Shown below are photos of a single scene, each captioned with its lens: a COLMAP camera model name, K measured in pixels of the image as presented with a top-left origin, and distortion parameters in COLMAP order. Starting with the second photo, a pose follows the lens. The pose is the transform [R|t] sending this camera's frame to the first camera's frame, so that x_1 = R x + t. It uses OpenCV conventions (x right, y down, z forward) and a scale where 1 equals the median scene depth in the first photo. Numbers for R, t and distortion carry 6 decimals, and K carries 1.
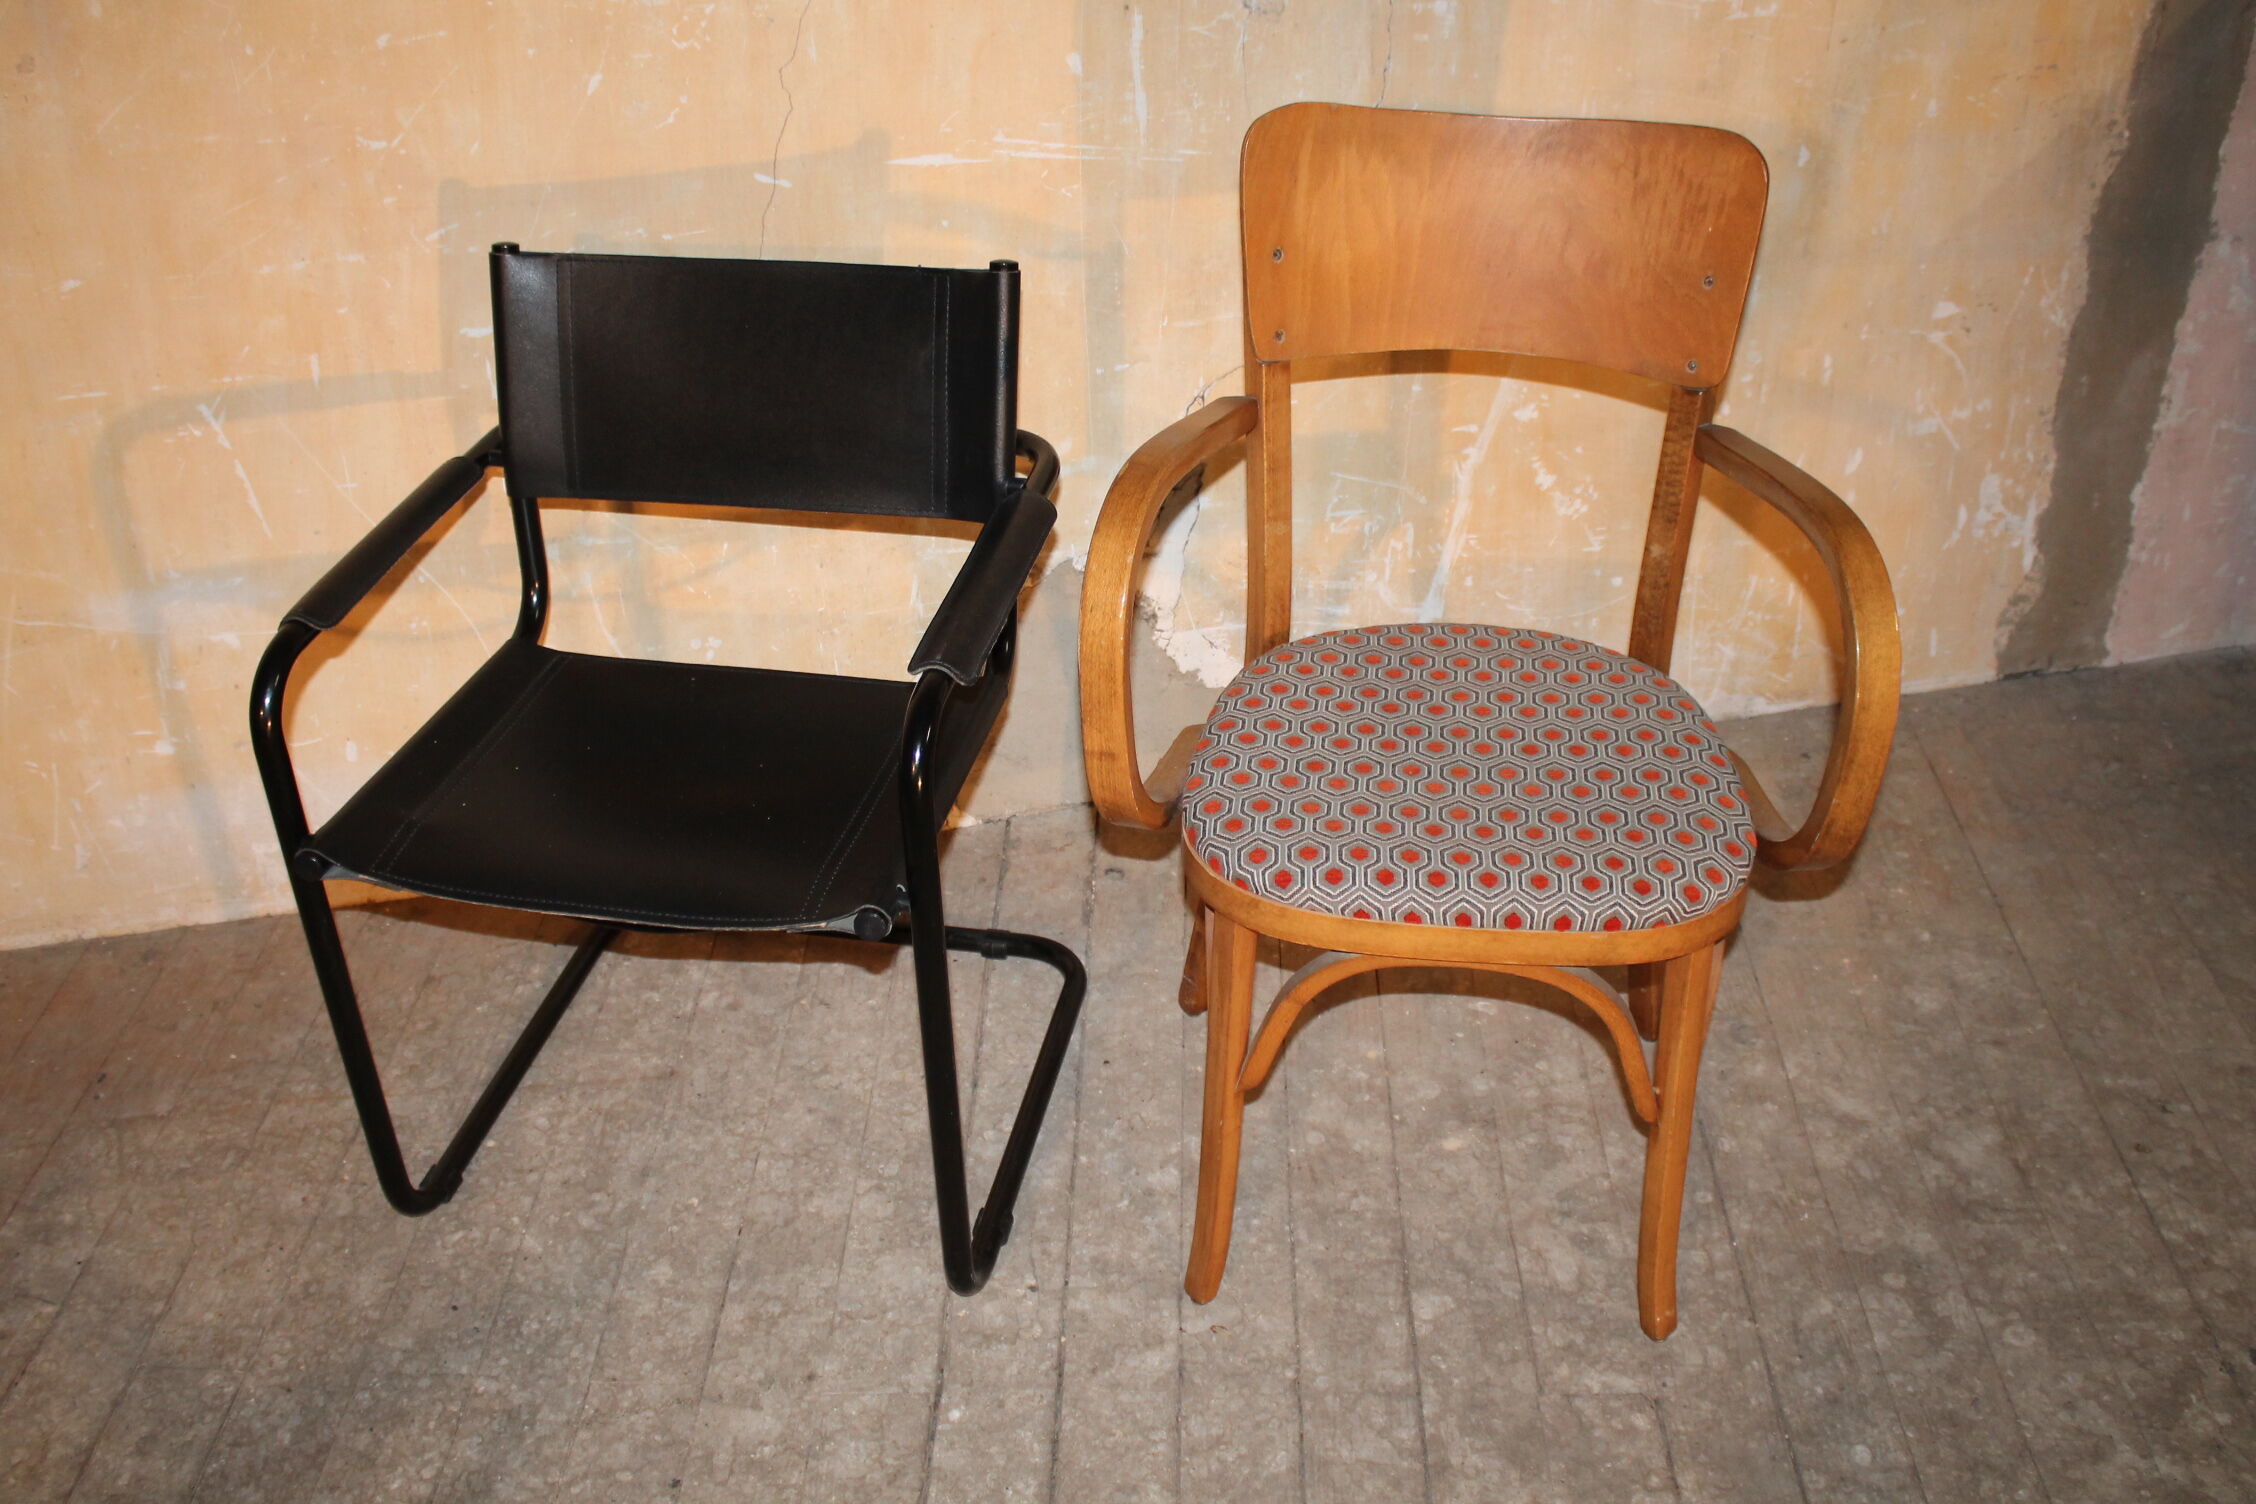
lens RADIAL K [[2183.3, 0, 1132.5], [0, 2183.3, 759.4], [0, 0, 1]] dist [-0.150778, 0.156166]
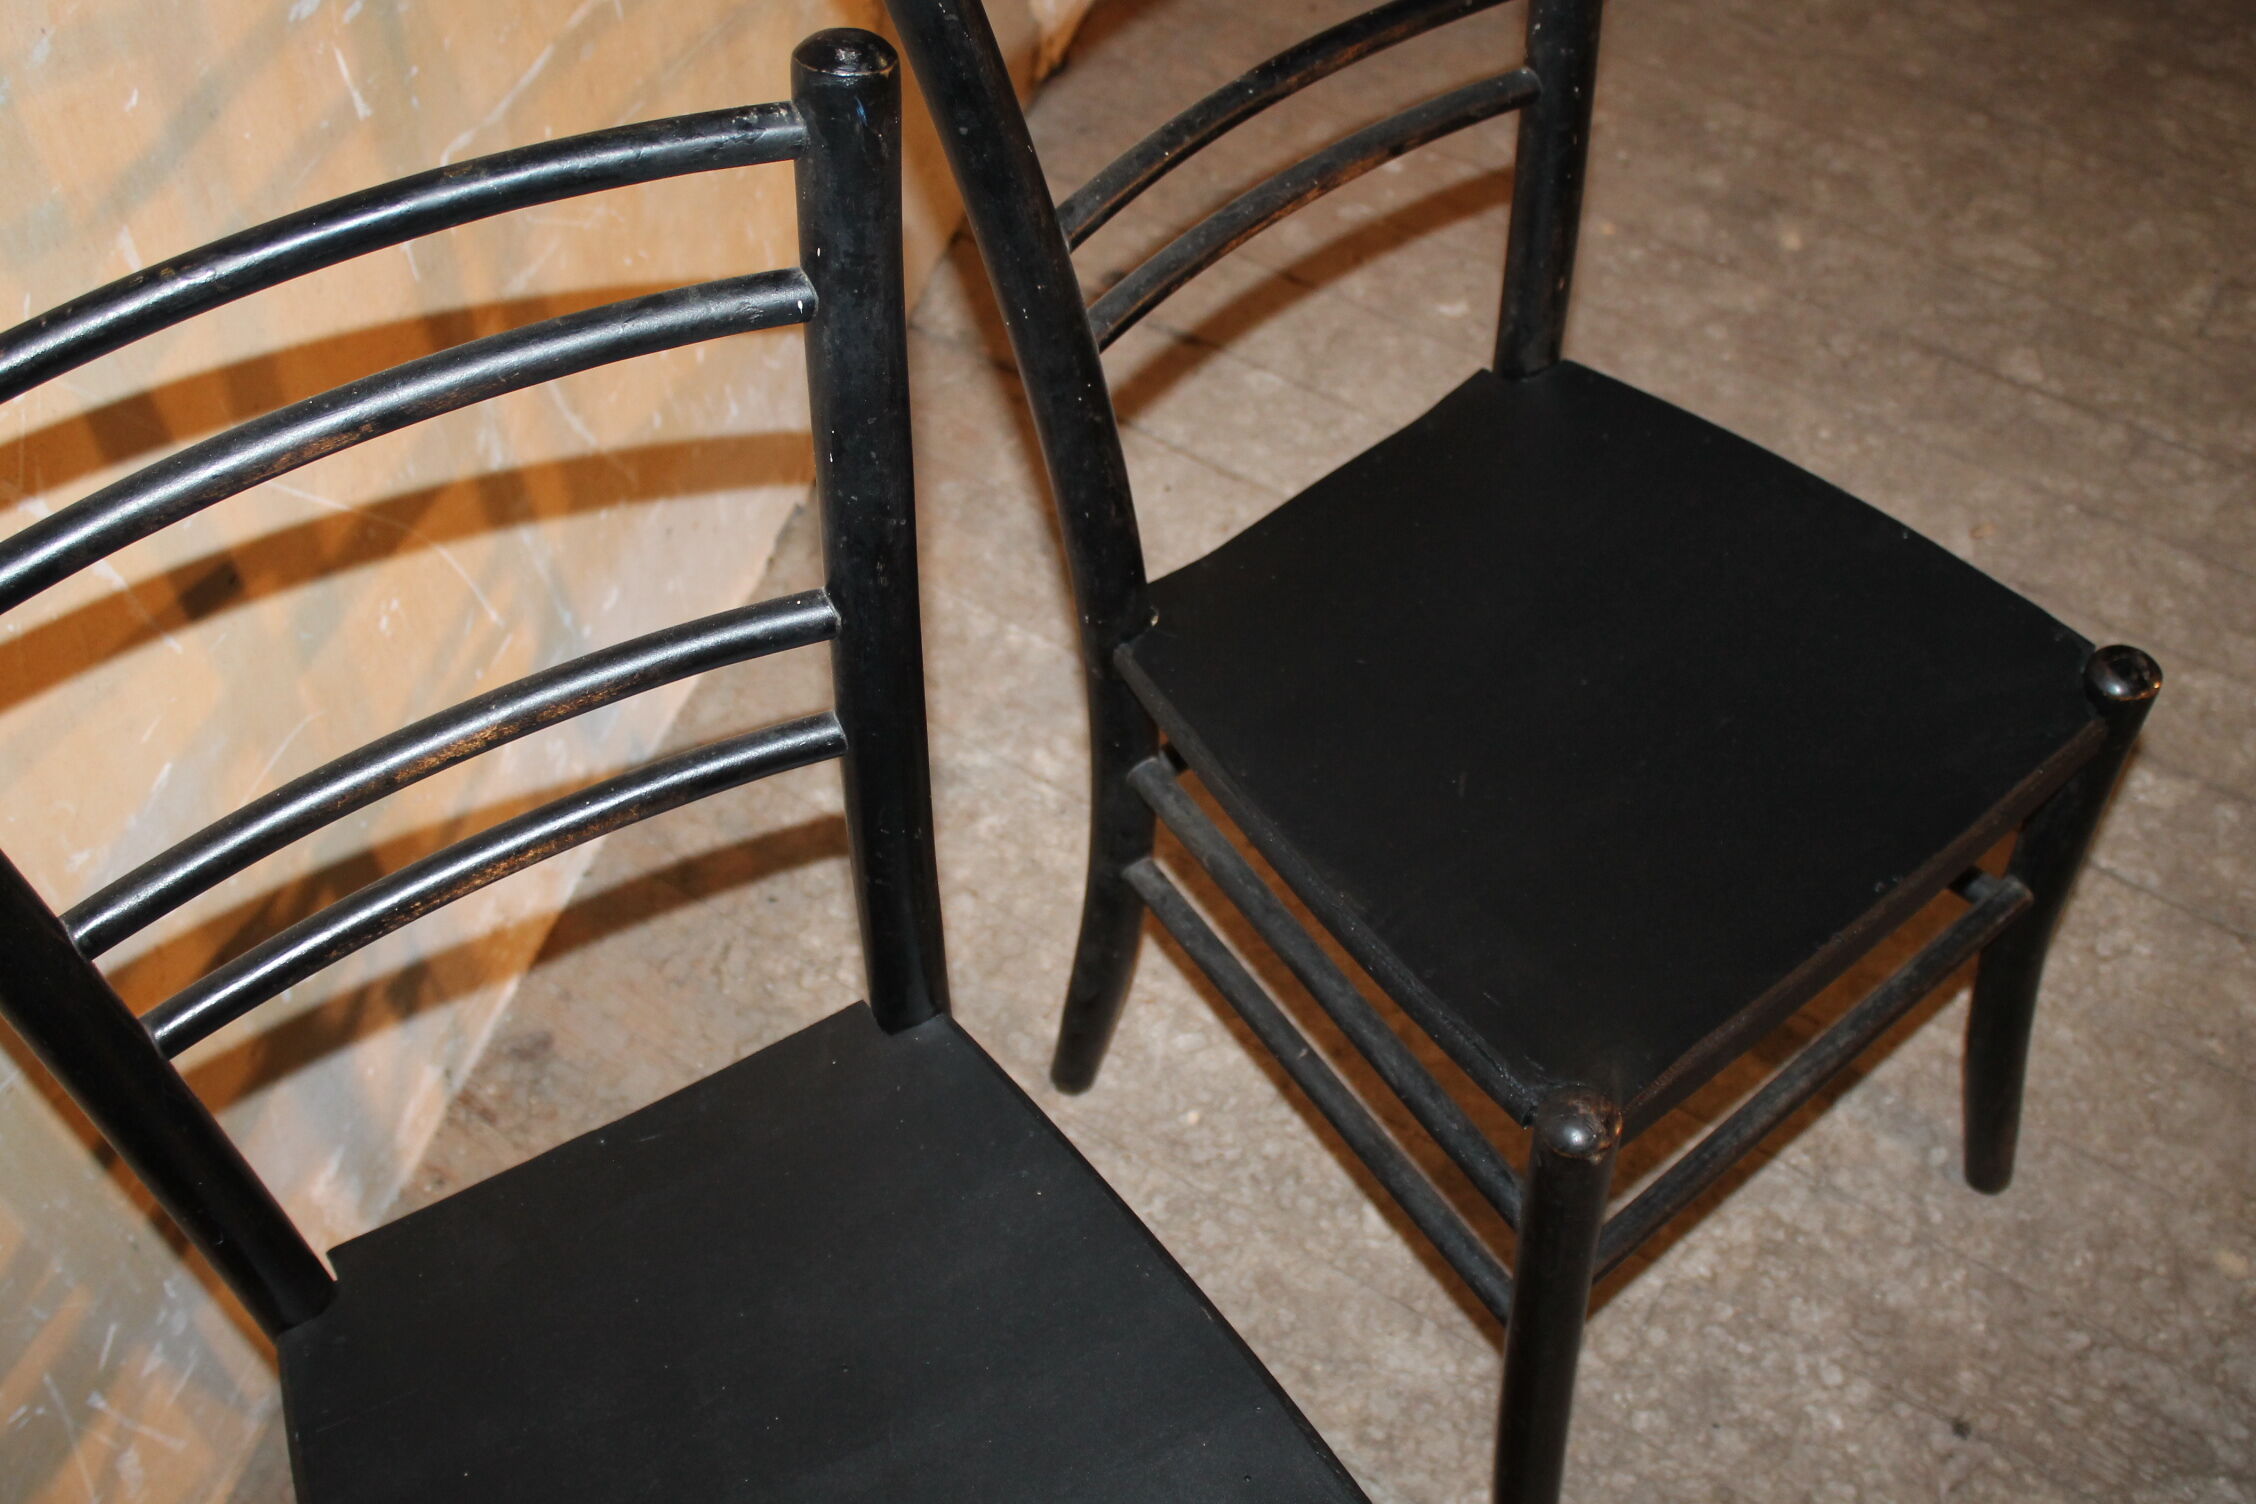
lens RADIAL K [[2456.7, 0, 1113.7], [0, 2456.7, 747.7], [0, 0, 1]] dist [-0.134072, 0.171522]
pose [[0.530145, -0.675688, 0.512242, -0.642140], [0.473748, 0.737076, 0.481957, -0.270206], [-0.703214, -0.012833, 0.710863, 0.545885]]
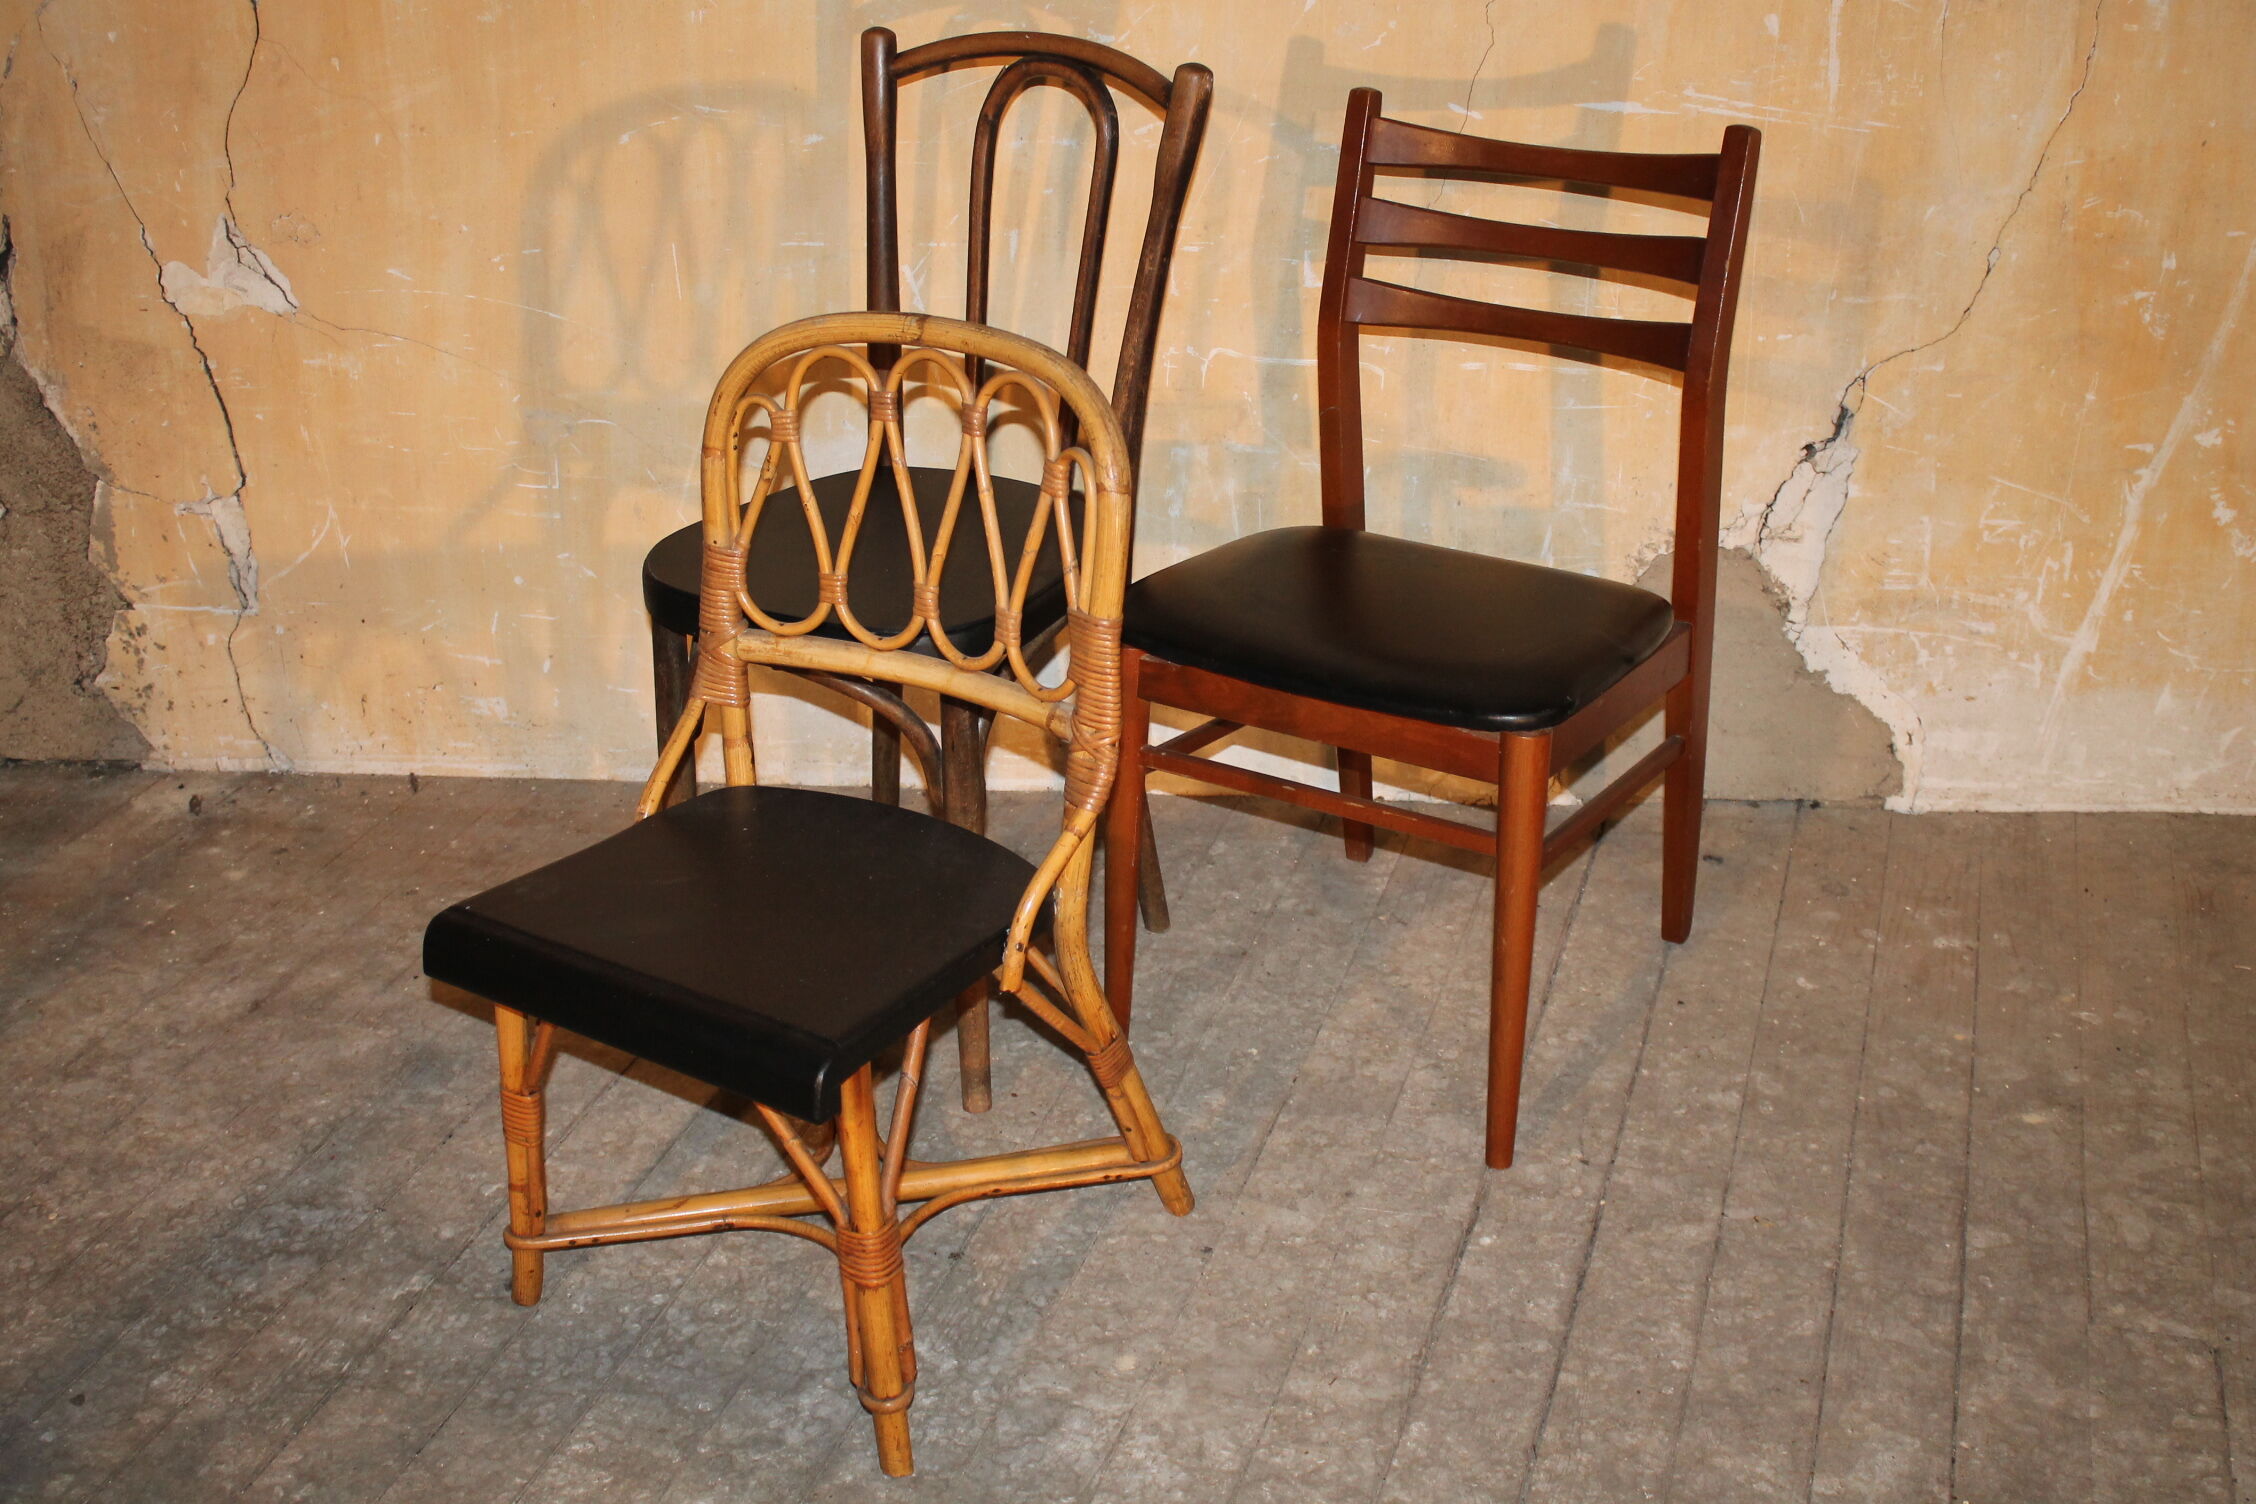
lens RADIAL K [[2675.5, 0, 1120.0], [0, 2675.5, 768.2], [0, 0, 1]] dist [-0.120195, 0.181508]
pose [[0.962006, 0.123714, -0.243389, 0.026200], [-0.155150, 0.981235, -0.114480, 0.235047], [0.224660, 0.147892, 0.963149, -0.248552]]
